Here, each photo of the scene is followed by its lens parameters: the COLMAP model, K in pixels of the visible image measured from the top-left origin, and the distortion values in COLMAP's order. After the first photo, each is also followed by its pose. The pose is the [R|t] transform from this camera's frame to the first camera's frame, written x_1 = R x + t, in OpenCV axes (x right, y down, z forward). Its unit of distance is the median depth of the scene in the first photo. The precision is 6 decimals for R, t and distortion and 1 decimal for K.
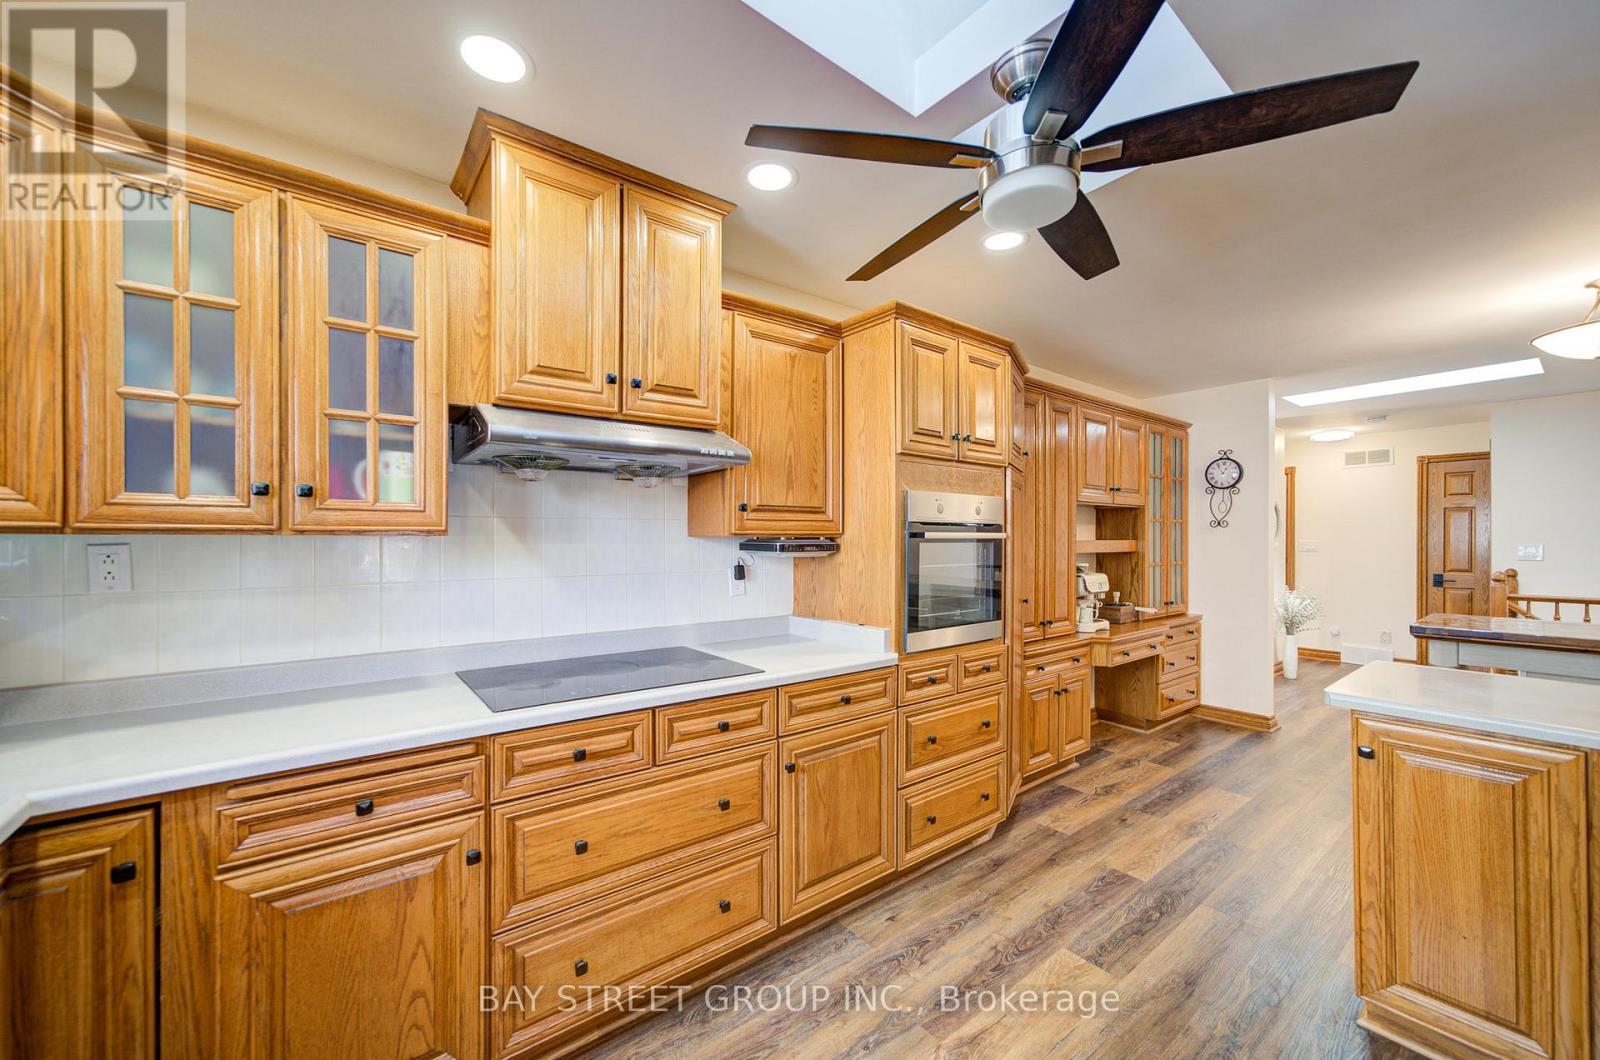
lens RADIAL K [[614.2, 0, 790.4], [0, 614.2, 541.4], [0, 0, 1]] dist [-0.009235, 0.005291]
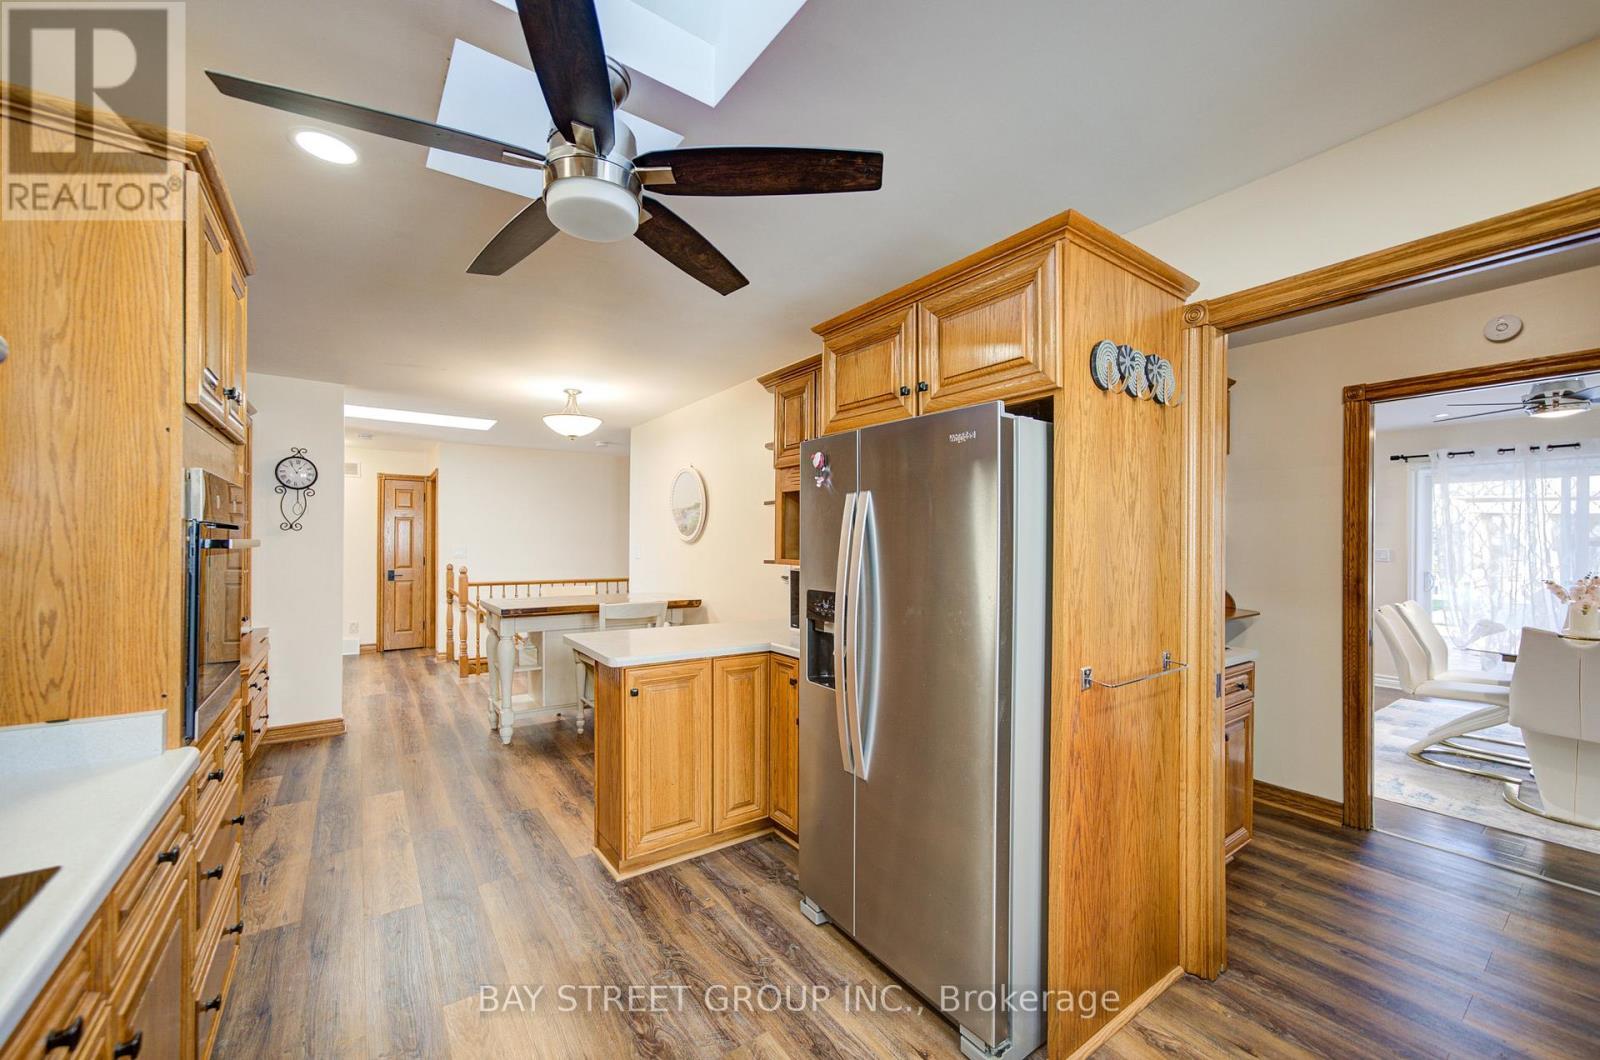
lens RADIAL K [[614.2, 0, 793.5], [0, 614.2, 537.1], [0, 0, 1]] dist [-0.009235, 0.005291]
pose [[0.032072, 0.009507, 0.999440, -0.200895], [-0.002600, 0.999952, -0.009429, -0.005823], [-0.999482, -0.002296, 0.032095, 0.210983]]
